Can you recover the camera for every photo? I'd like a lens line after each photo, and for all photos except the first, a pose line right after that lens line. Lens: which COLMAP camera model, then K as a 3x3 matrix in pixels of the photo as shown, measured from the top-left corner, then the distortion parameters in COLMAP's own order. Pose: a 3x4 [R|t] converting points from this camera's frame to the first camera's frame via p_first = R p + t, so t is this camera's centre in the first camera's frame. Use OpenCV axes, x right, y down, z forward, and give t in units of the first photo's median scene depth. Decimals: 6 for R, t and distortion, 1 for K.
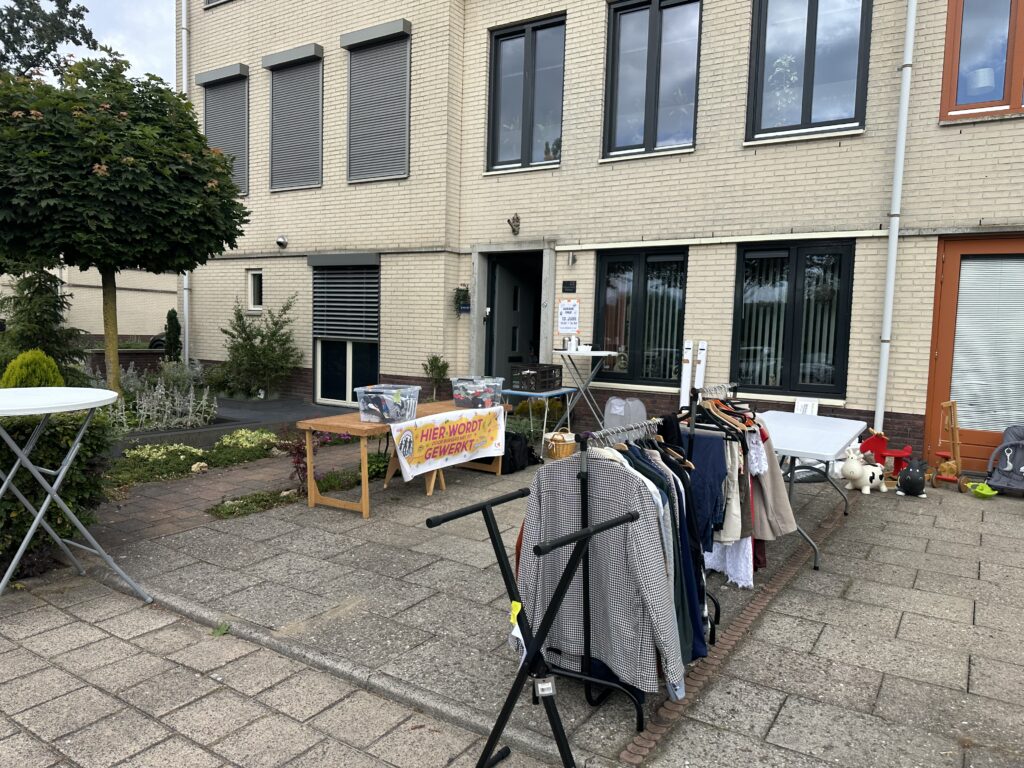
lens RADIAL K [[728.6, 0, 514.2], [0, 728.6, 396.5], [0, 0, 1]] dist [0.111492, -0.128030]
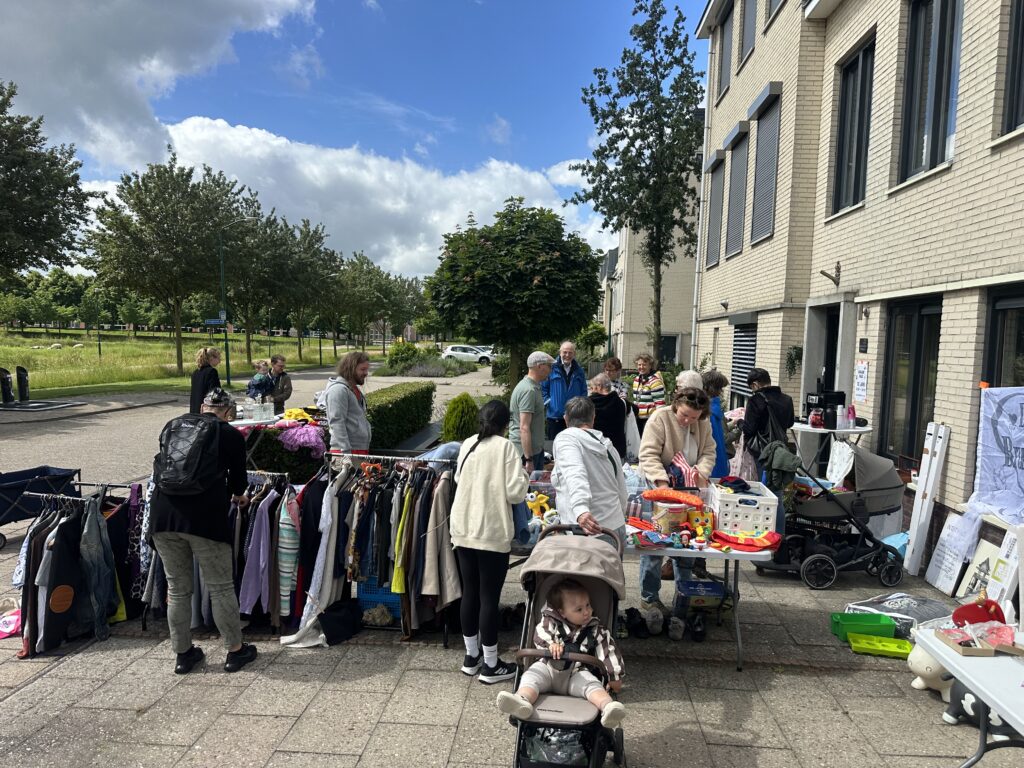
lens RADIAL K [[725.6, 0, 486.4], [0, 725.6, 394.8], [0, 0, 1]] dist [0.003739, -0.001503]
pose [[0.460010, 0.052452, -0.886363, 0.618651], [-0.100698, 0.994895, 0.006614, -0.060198], [0.882185, 0.086212, 0.462944, 0.262785]]
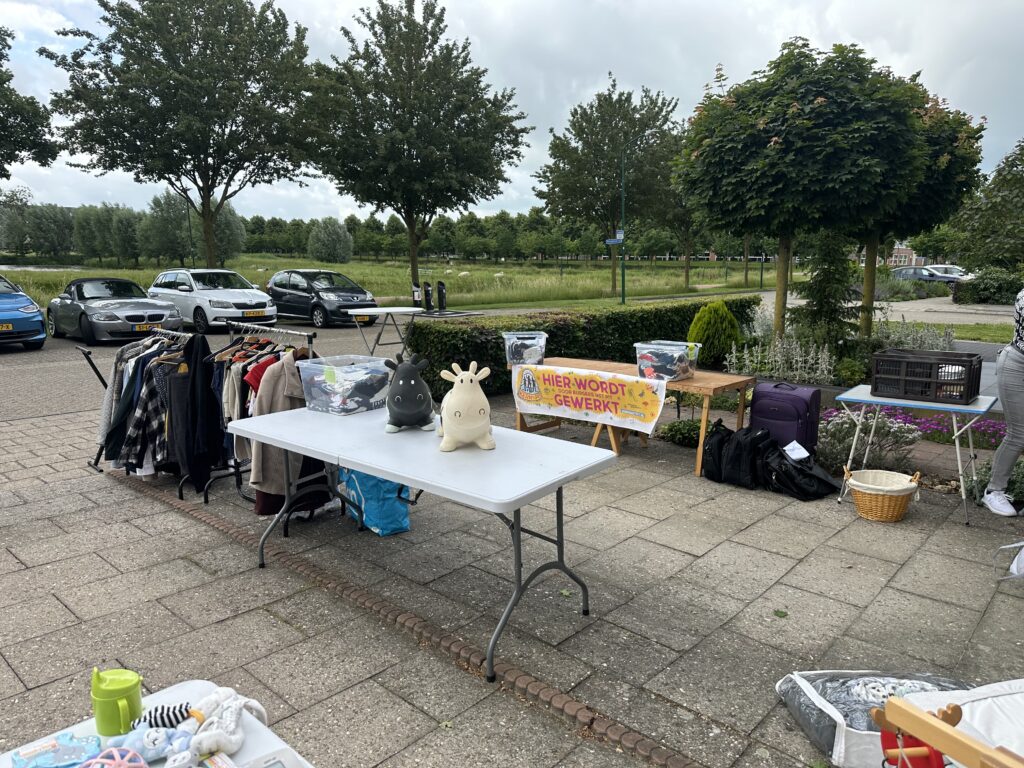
lens RADIAL K [[692.4, 0, 501.8], [0, 692.4, 381.8], [0, 0, 1]] dist [0.105045, -0.132170]
pose [[-0.170040, 0.144766, -0.974746, 0.551556], [-0.095914, 0.982023, 0.162579, -0.064254], [0.980758, 0.121137, -0.153098, 0.678406]]
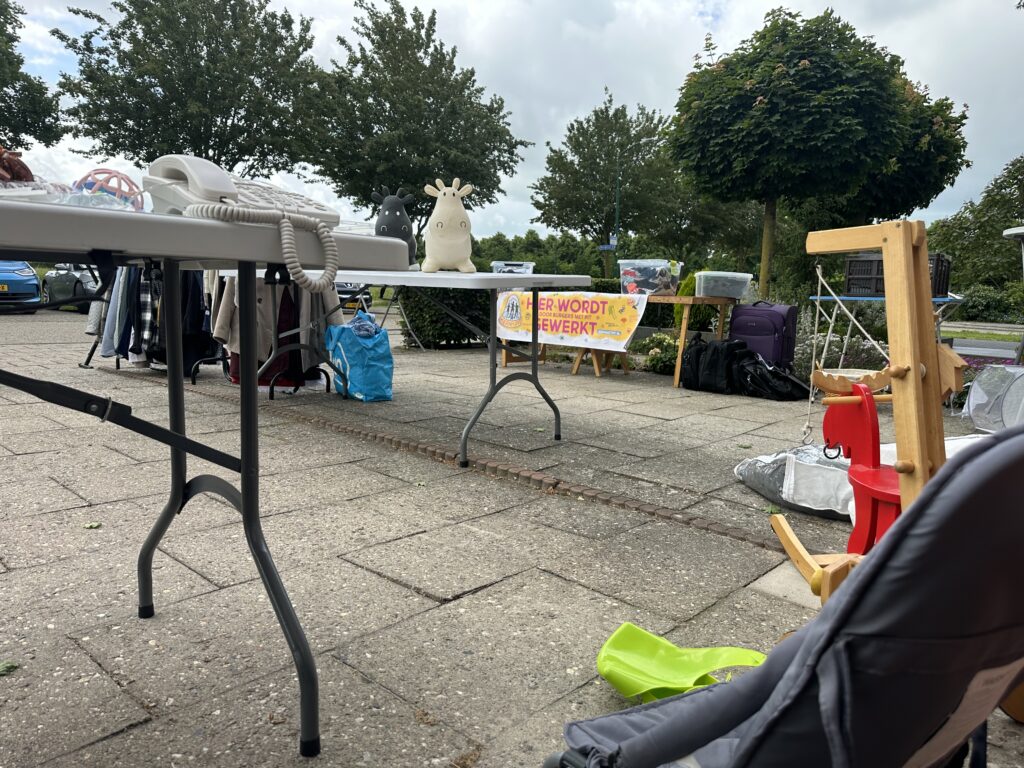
lens RADIAL K [[694.6, 0, 496.8], [0, 694.6, 373.7], [0, 0, 1]] dist [0.125757, -0.178606]
pose [[-0.169186, 0.097133, -0.980786, 0.576973], [-0.124652, 0.985032, 0.119056, 0.023205], [0.977670, 0.142400, -0.154545, 0.698773]]
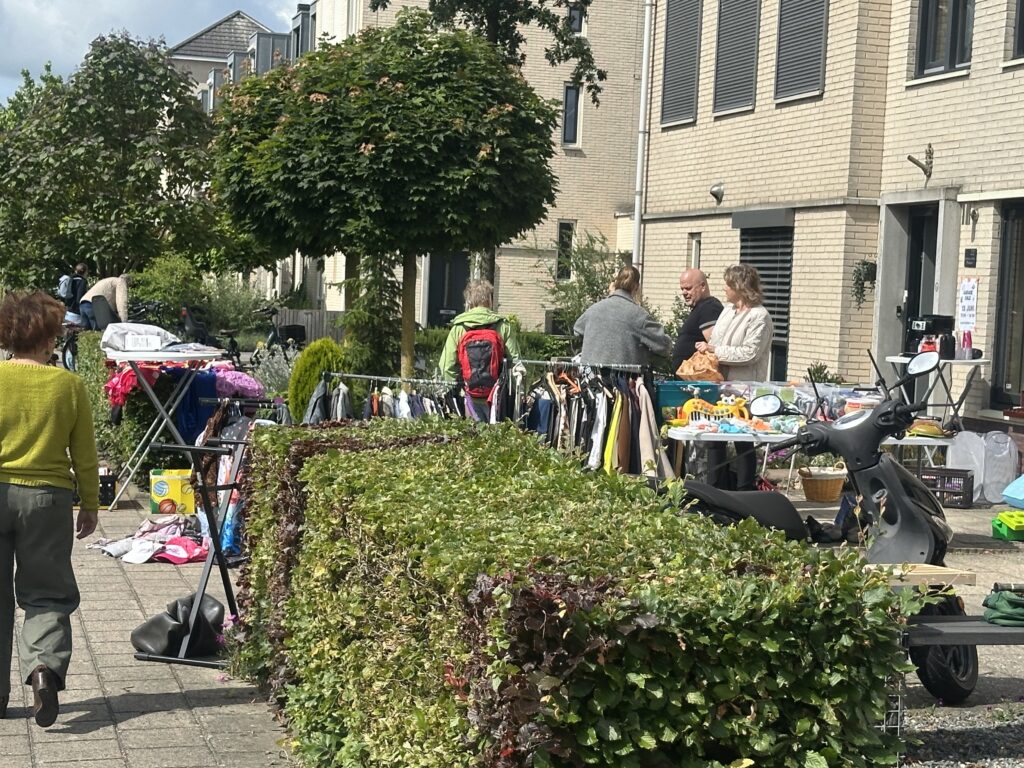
lens RADIAL K [[2075.6, 0, 512.0], [0, 2075.6, 384.0], [0, 0, 1]] dist [0.185298, 0.350426]
pose [[0.738169, 0.032610, -0.673827, 1.027774], [-0.083804, 0.995527, -0.043628, 0.070827], [0.669390, 0.088674, 0.737600, -0.600195]]
